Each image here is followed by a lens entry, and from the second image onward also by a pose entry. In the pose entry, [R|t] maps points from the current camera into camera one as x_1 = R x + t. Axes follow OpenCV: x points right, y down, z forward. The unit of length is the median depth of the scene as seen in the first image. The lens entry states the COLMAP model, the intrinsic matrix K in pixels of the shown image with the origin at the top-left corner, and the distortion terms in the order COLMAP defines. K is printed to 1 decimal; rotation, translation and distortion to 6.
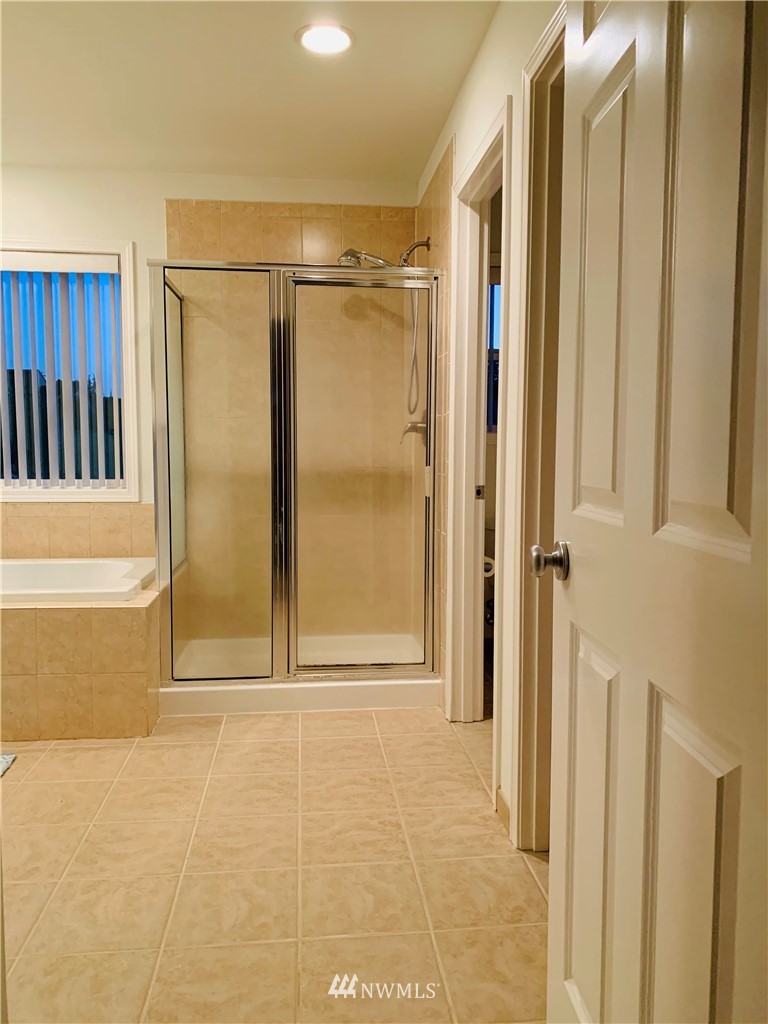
lens RADIAL K [[796.4, 0, 384.0], [0, 796.4, 512.0], [0, 0, 1]] dist [0.008761, -0.000797]
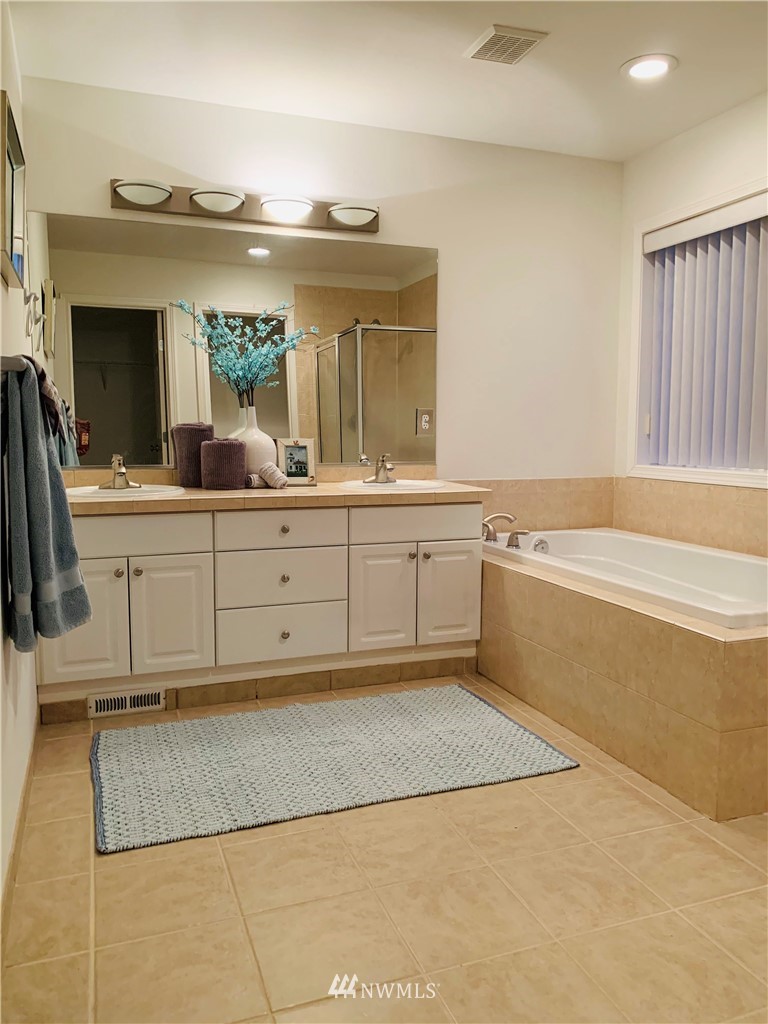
lens RADIAL K [[786.5, 0, 384.0], [0, 786.5, 512.0], [0, 0, 1]] dist [0.114963, -0.203993]
pose [[0.248269, 0.098417, -0.963679, 0.297707], [-0.080339, 0.993490, 0.080764, -0.028394], [0.965354, 0.057370, 0.254559, 0.520731]]
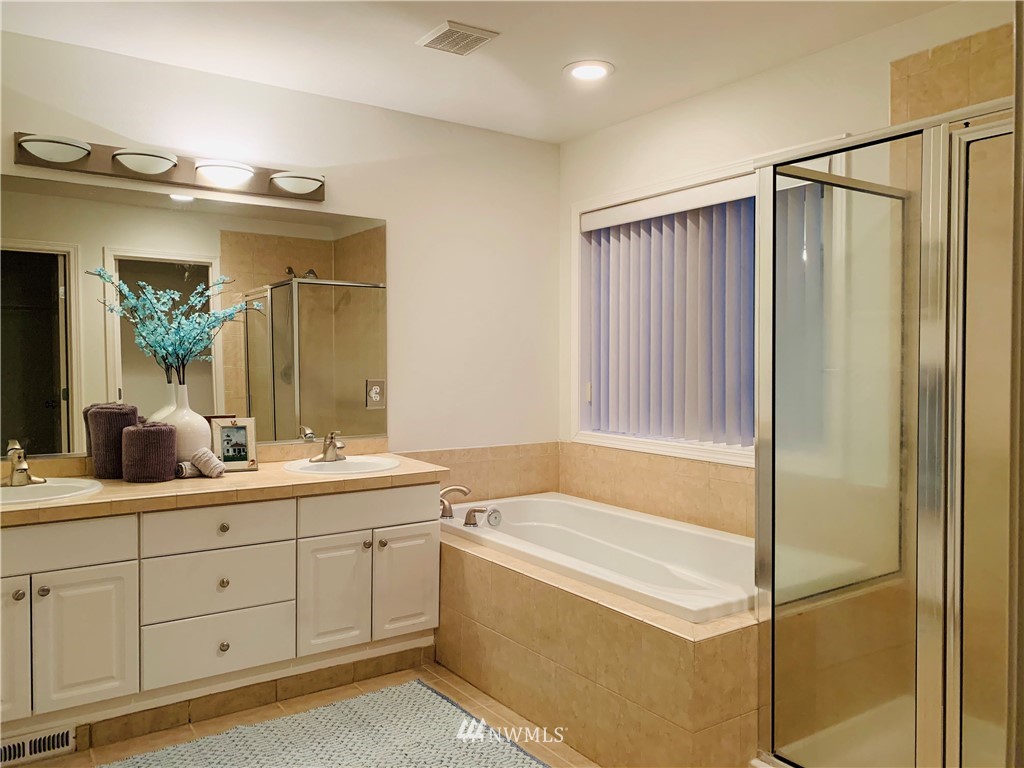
lens RADIAL K [[796.4, 0, 512.0], [0, 796.4, 384.0], [0, 0, 1]] dist [0.008761, -0.000797]
pose [[0.482017, 0.023431, -0.875849, 0.249343], [-0.073892, 0.997168, -0.013989, -0.091304], [0.873041, 0.071461, 0.482383, 0.490943]]
